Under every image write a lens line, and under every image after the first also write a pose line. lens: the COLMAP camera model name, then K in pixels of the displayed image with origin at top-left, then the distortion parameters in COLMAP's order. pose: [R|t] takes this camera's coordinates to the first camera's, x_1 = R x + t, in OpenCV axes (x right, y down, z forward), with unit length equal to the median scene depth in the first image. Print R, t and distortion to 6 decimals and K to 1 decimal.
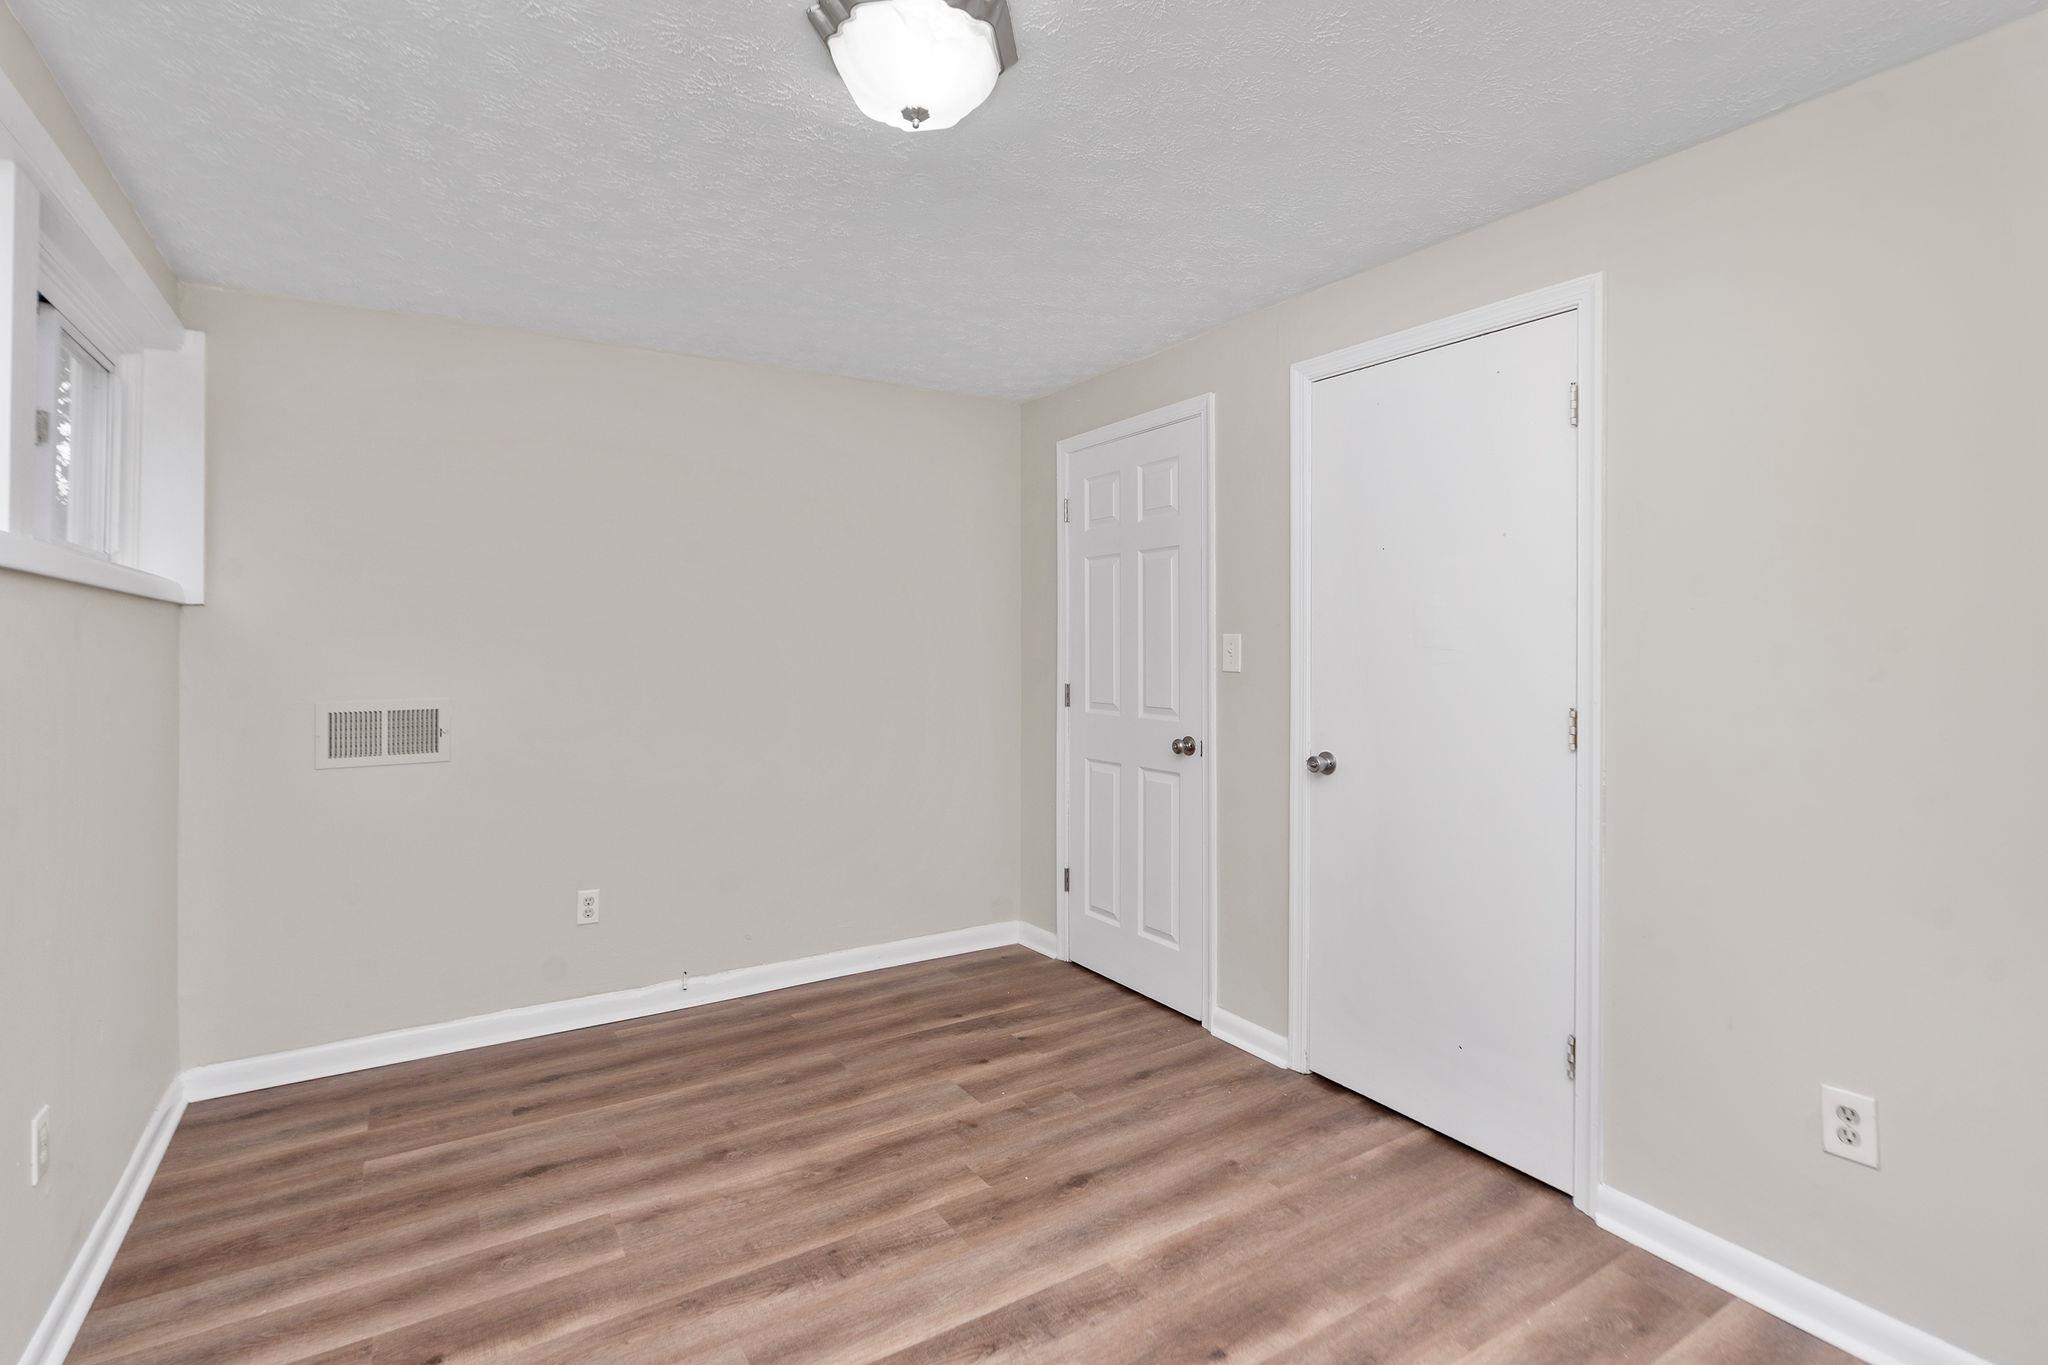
lens RADIAL K [[950.8, 0, 1012.8], [0, 950.8, 656.2], [0, 0, 1]] dist [-0.003829, 0.000481]
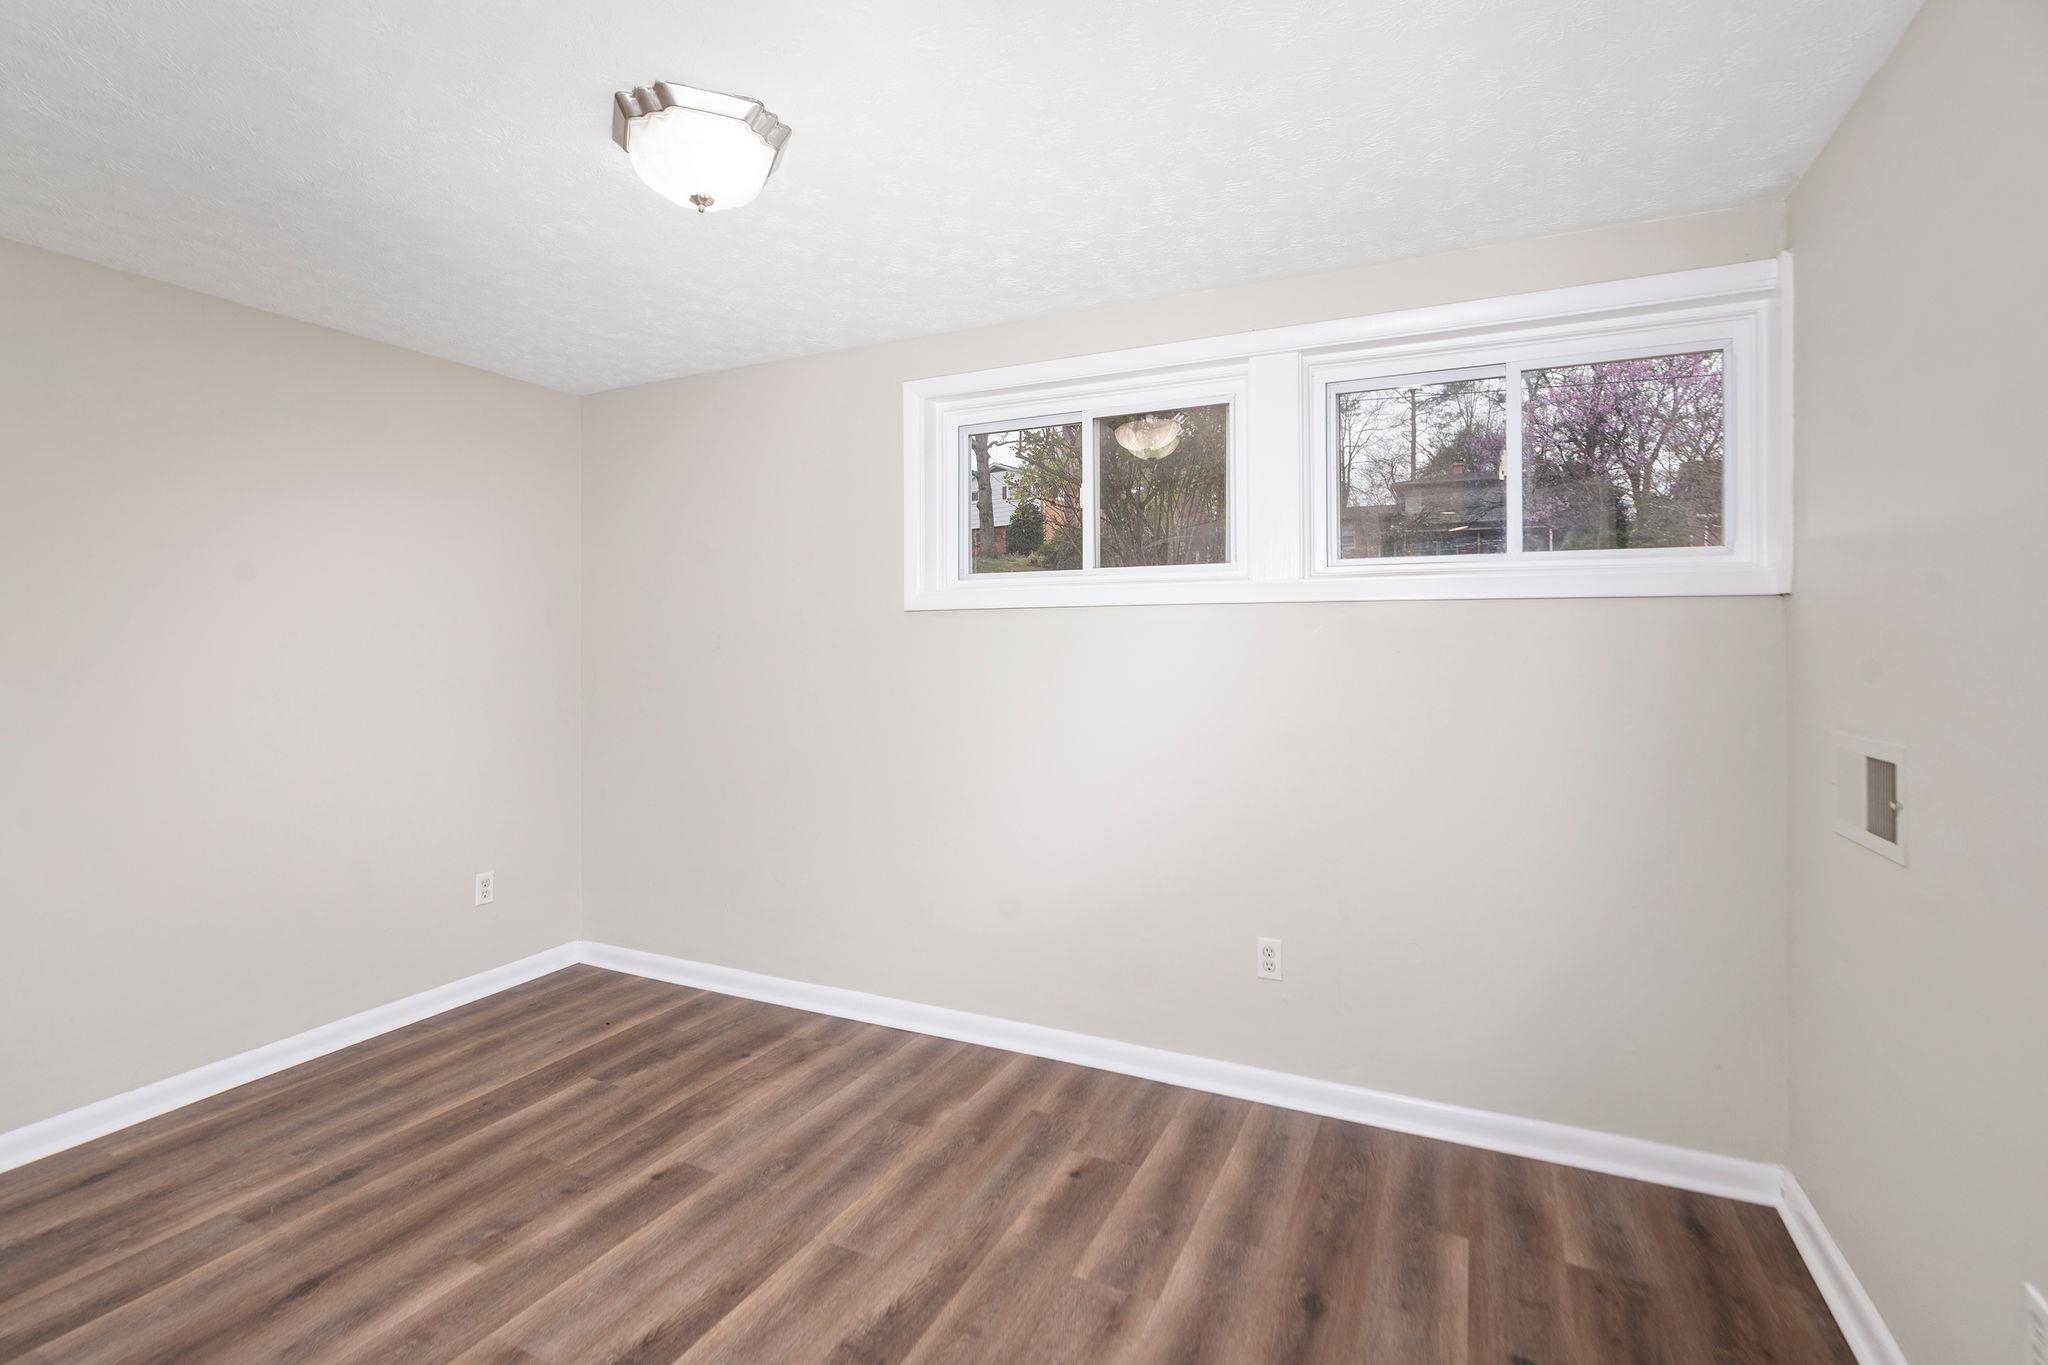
lens RADIAL K [[950.8, 0, 1012.8], [0, 950.8, 656.2], [0, 0, 1]] dist [-0.003829, 0.000481]
pose [[-0.848592, 0.008498, -0.528979, 0.148656], [-0.002245, 0.999804, 0.019663, -0.022305], [0.529043, 0.017873, -0.848407, 1.724769]]
